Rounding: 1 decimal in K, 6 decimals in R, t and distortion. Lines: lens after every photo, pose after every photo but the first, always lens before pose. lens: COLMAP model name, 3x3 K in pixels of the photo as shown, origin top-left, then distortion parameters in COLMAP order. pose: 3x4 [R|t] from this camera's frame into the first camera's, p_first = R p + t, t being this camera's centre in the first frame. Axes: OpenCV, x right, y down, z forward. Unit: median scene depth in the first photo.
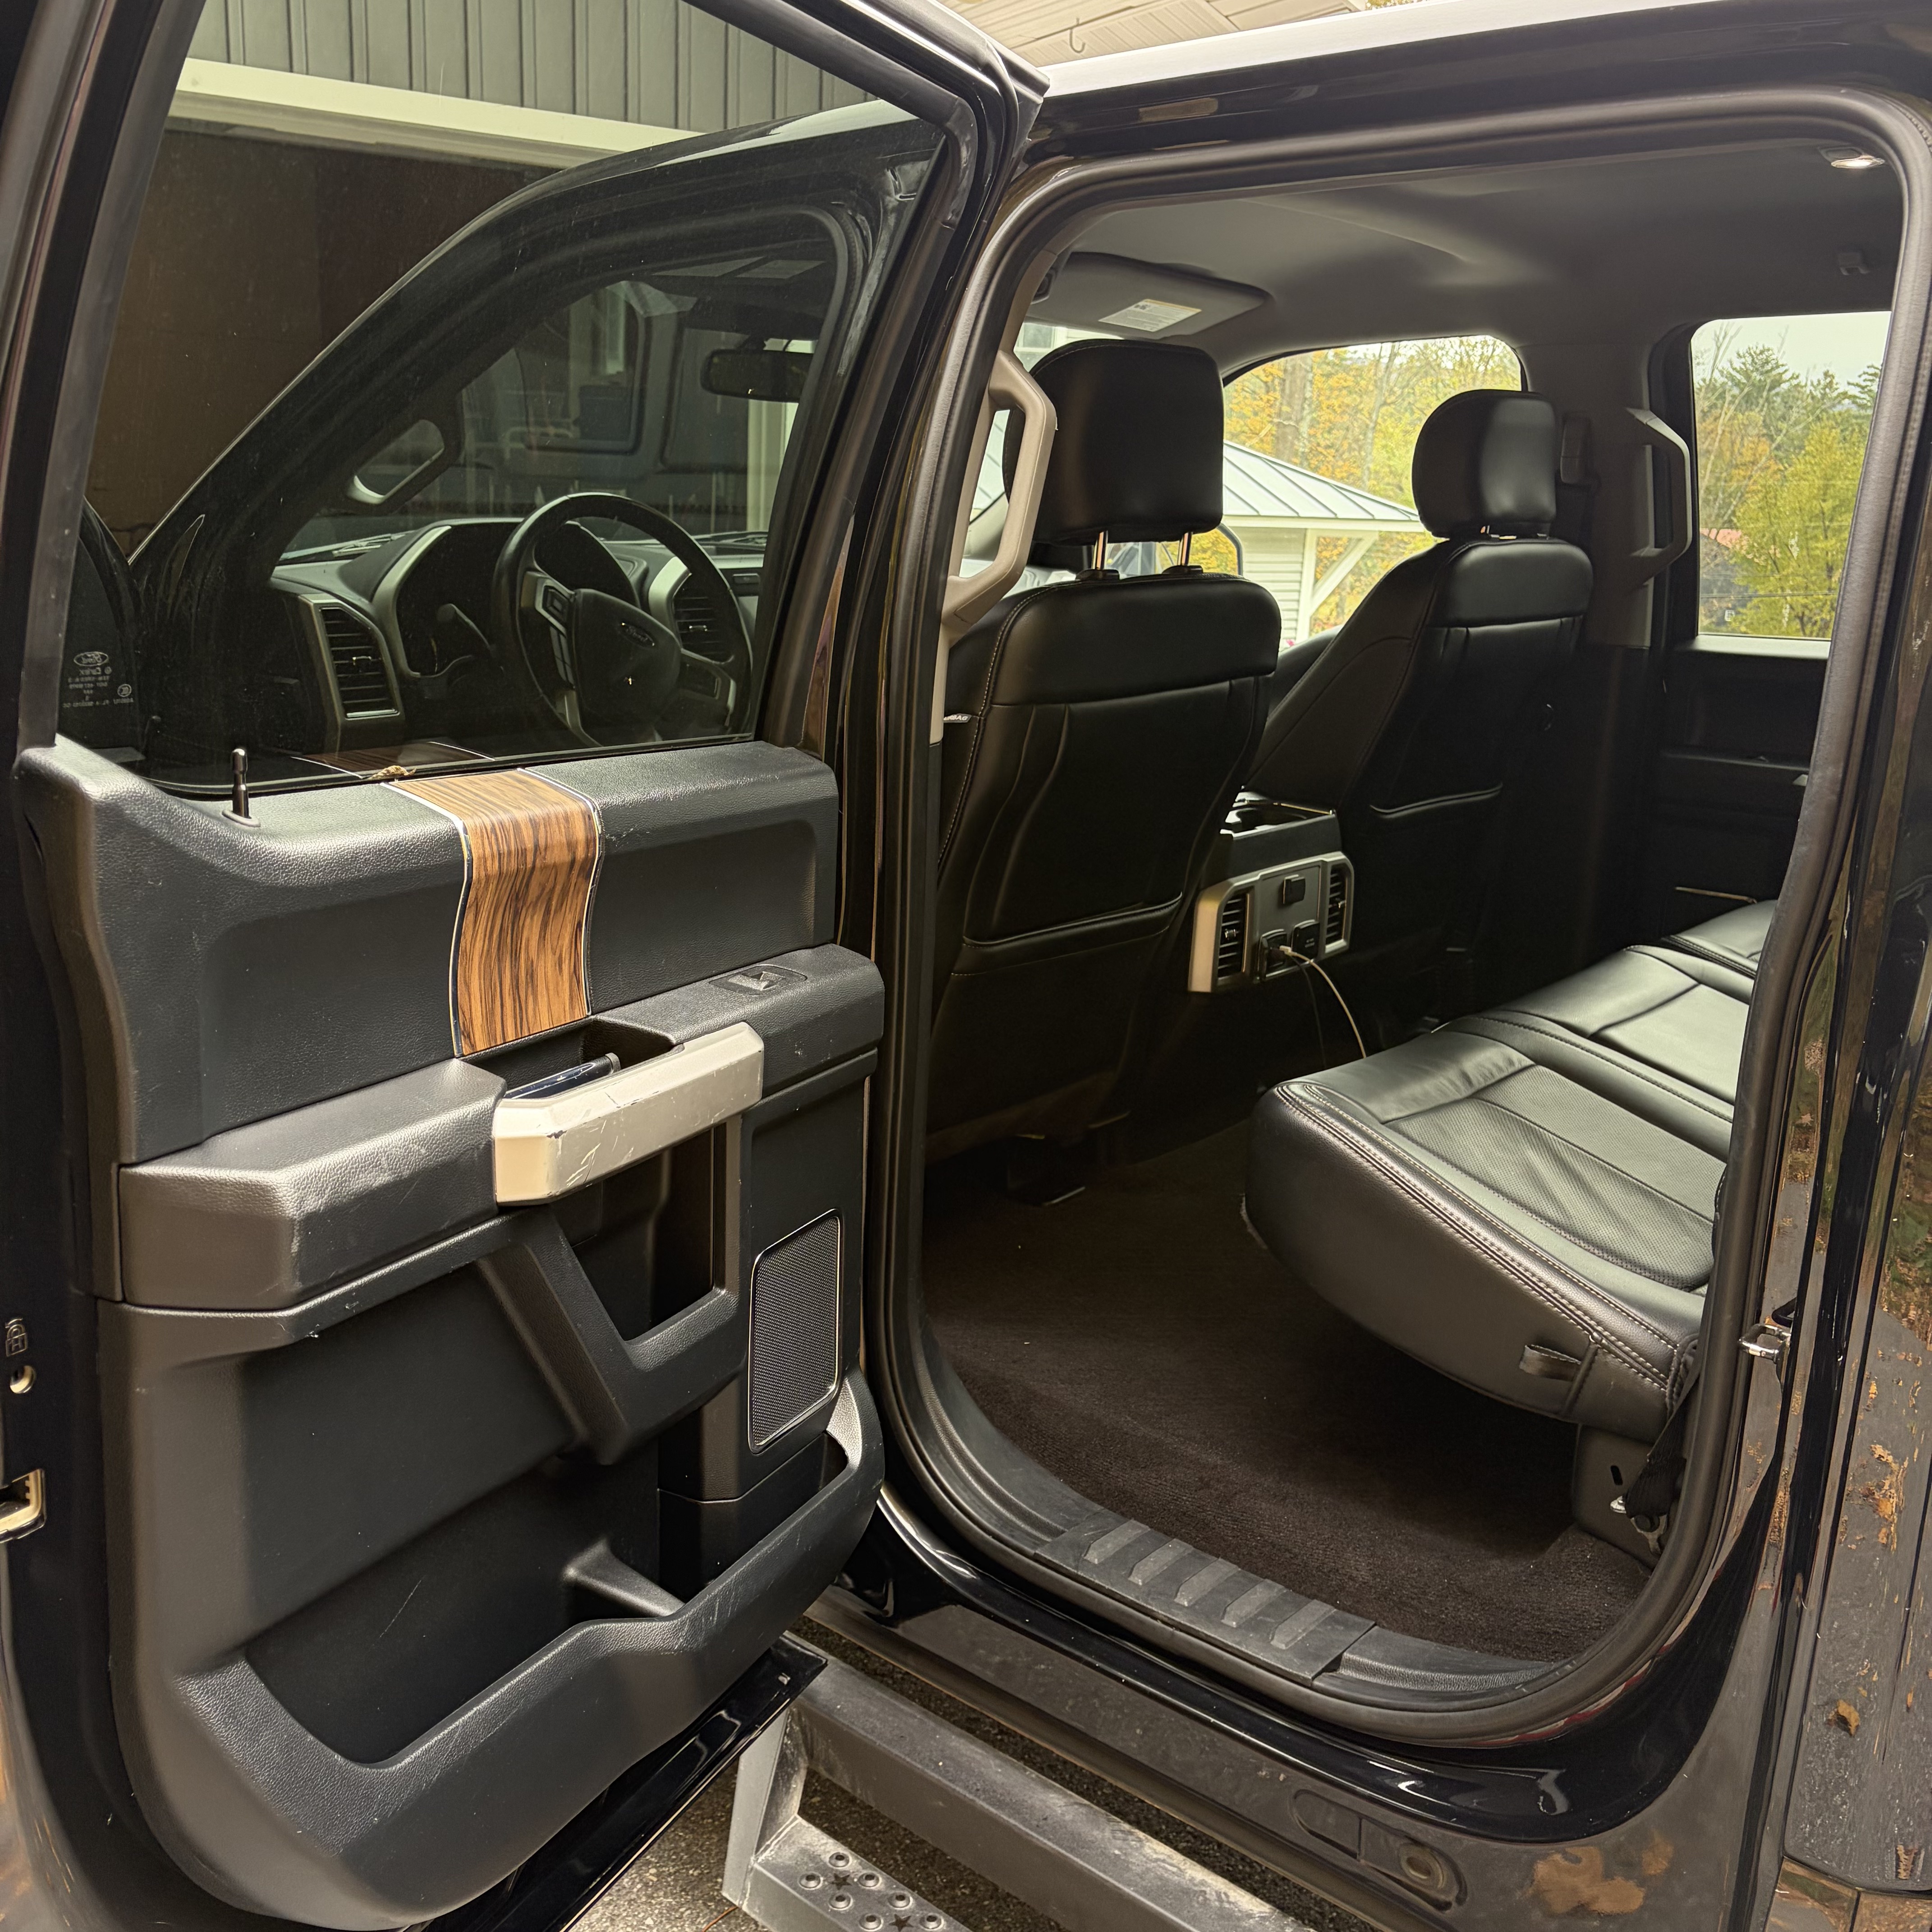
lens RADIAL K [[2127.7, 0, 966.0], [0, 2127.7, 966.0], [0, 0, 1]] dist [0.037540, 0.015840]
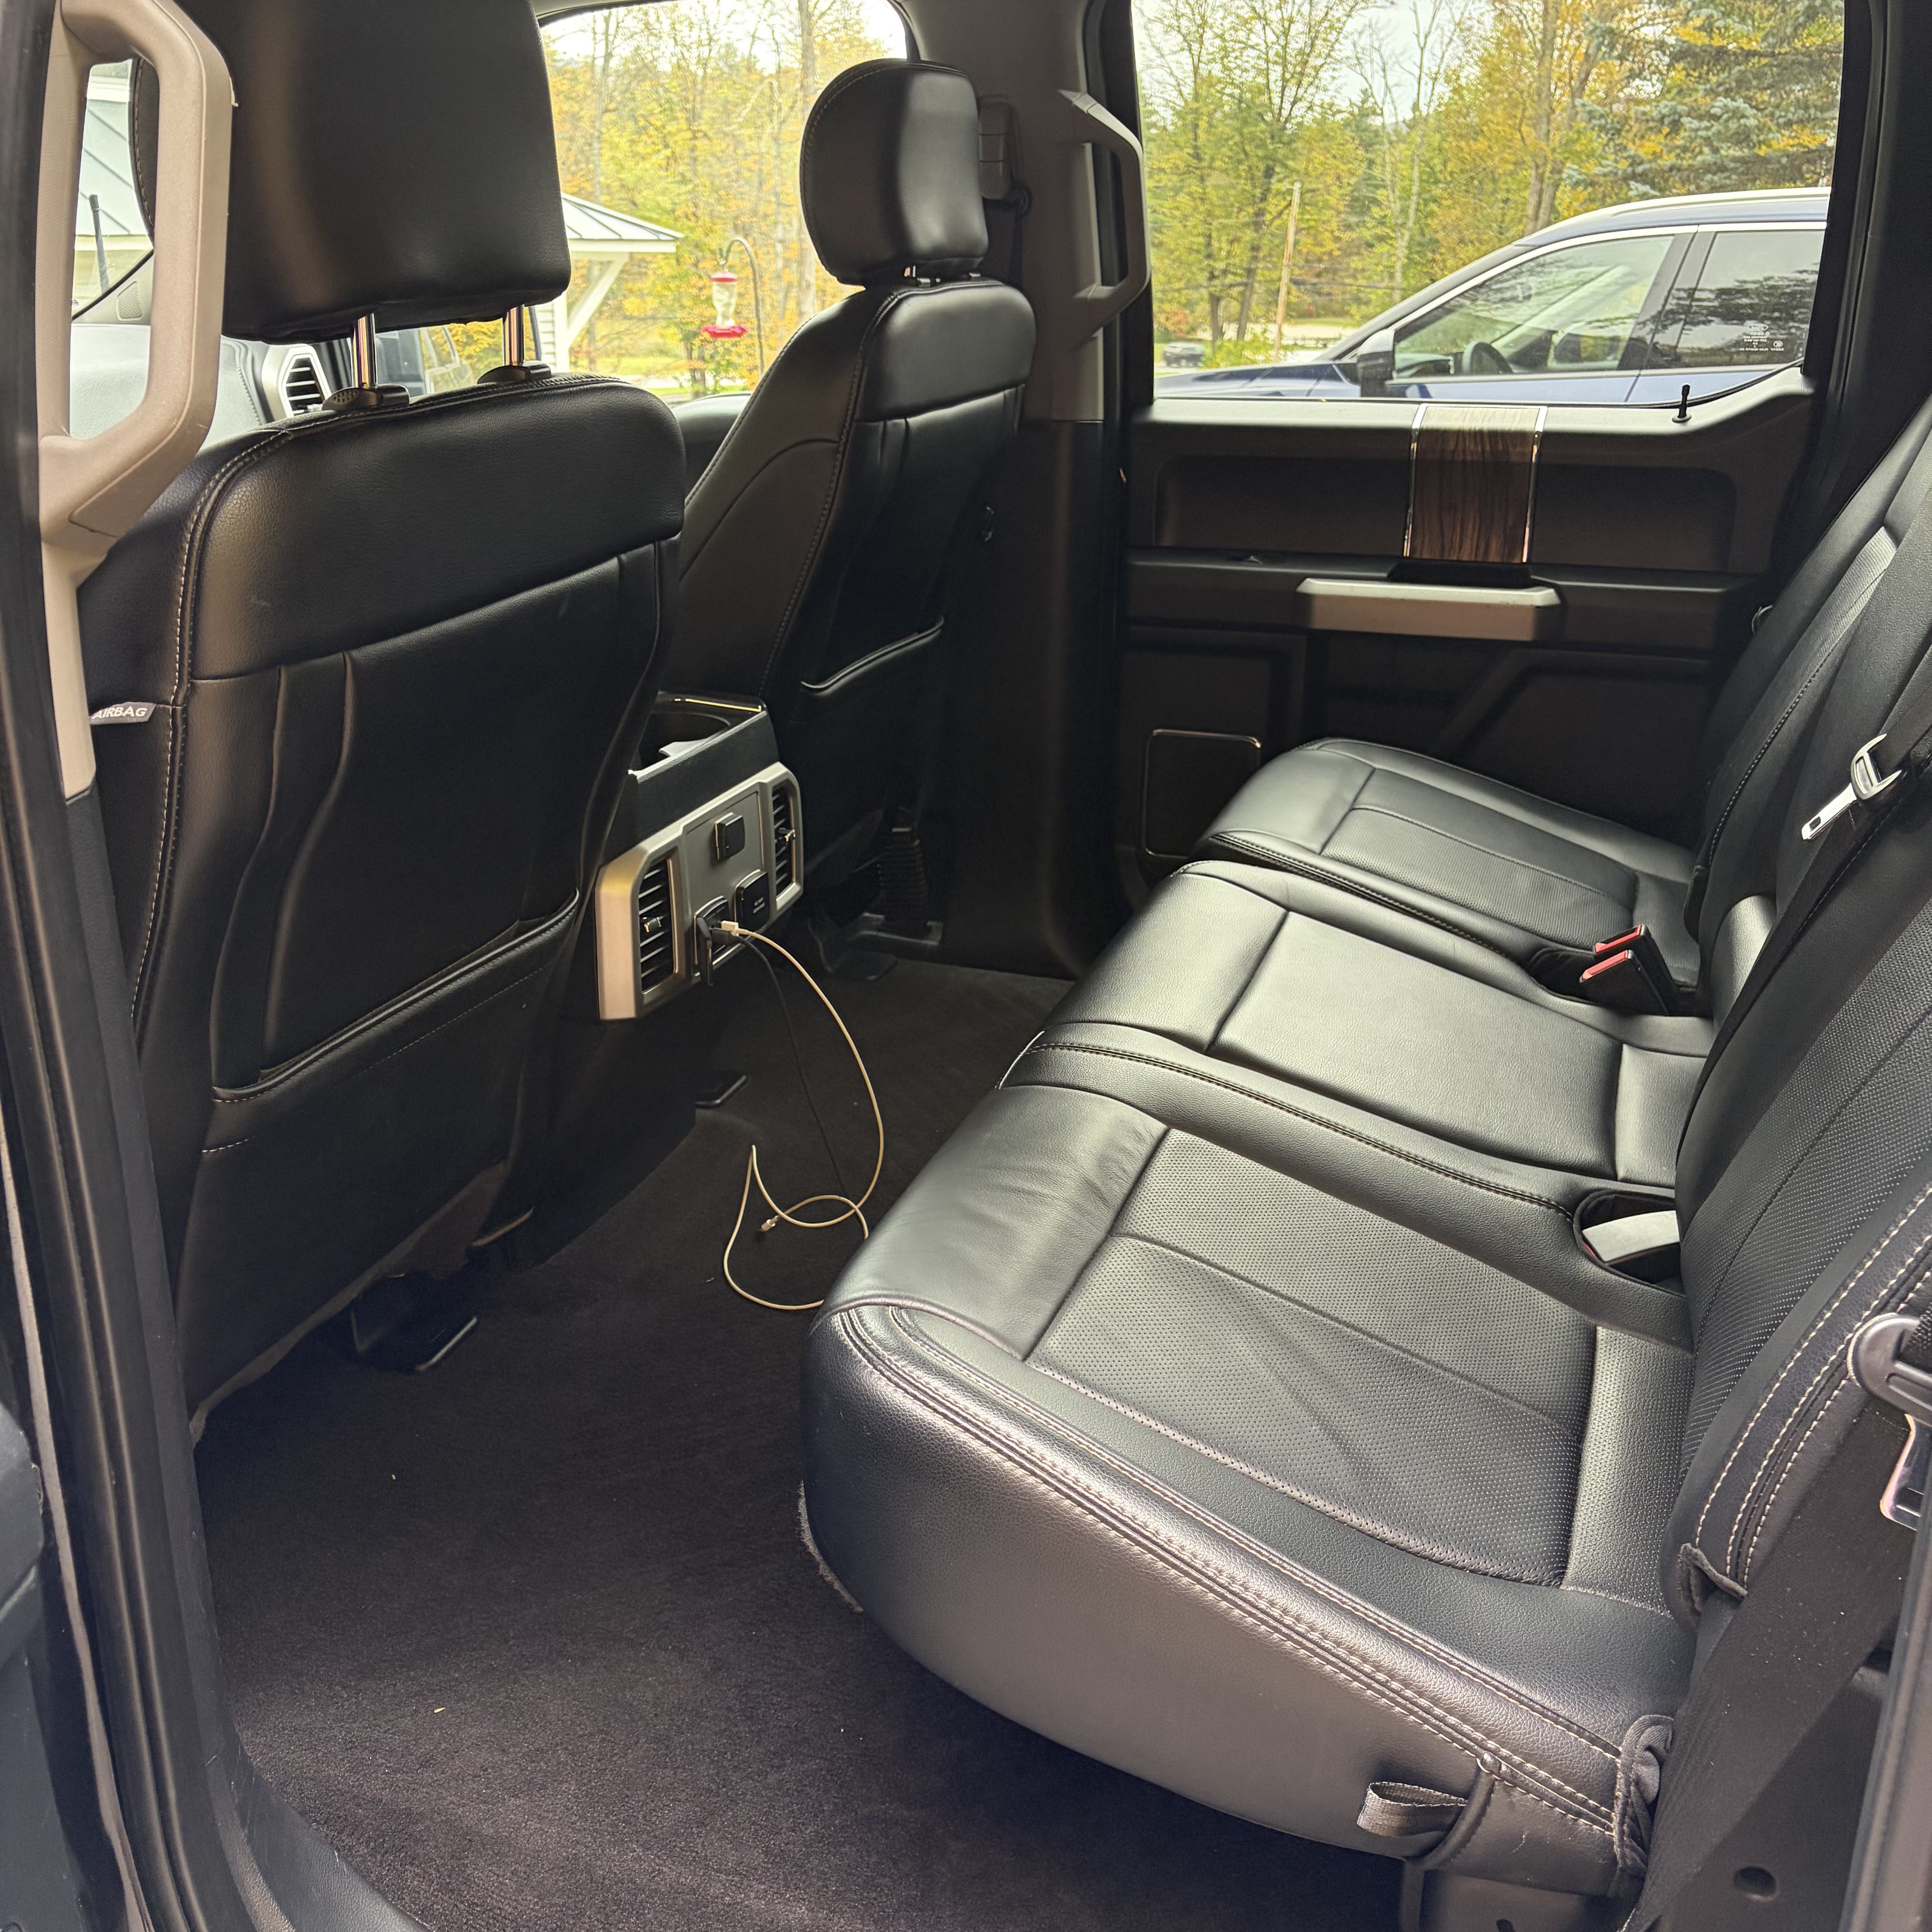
lens RADIAL K [[1951.8, 0, 966.0], [0, 1951.8, 966.0], [0, 0, 1]] dist [0.144102, -0.194045]
pose [[0.935699, -0.151467, 0.318630, 0.018232], [0.103572, 0.981287, 0.162322, -0.091018], [-0.337254, -0.118883, 0.933877, 0.388005]]
